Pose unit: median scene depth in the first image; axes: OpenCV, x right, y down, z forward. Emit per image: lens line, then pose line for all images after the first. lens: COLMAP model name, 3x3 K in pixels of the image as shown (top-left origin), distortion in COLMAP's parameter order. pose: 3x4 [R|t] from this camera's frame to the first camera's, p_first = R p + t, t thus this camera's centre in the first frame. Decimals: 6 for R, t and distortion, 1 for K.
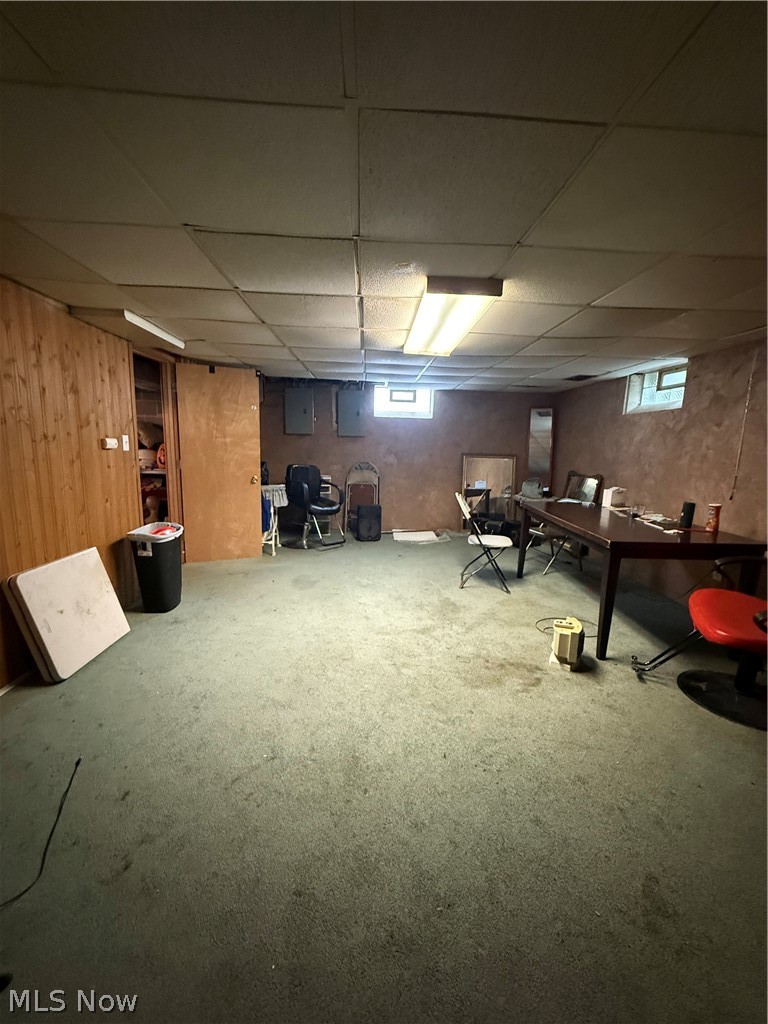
lens RADIAL K [[407.9, 0, 387.0], [0, 407.9, 510.3], [0, 0, 1]] dist [0.000629, 0.000250]
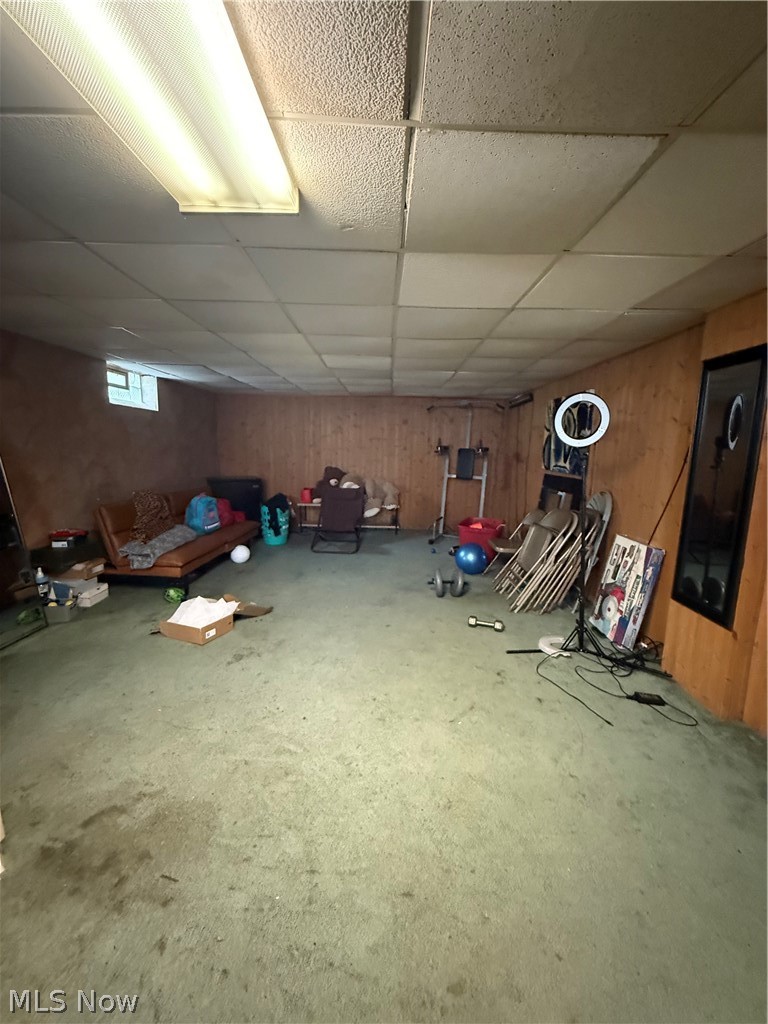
lens RADIAL K [[407.9, 0, 385.0], [0, 407.9, 511.8], [0, 0, 1]] dist [0.000629, 0.000250]
pose [[-0.997999, -0.051992, 0.035991, -0.064428], [-0.038801, 0.952938, 0.300673, -0.206667], [-0.049929, 0.298675, -0.953048, 1.274062]]
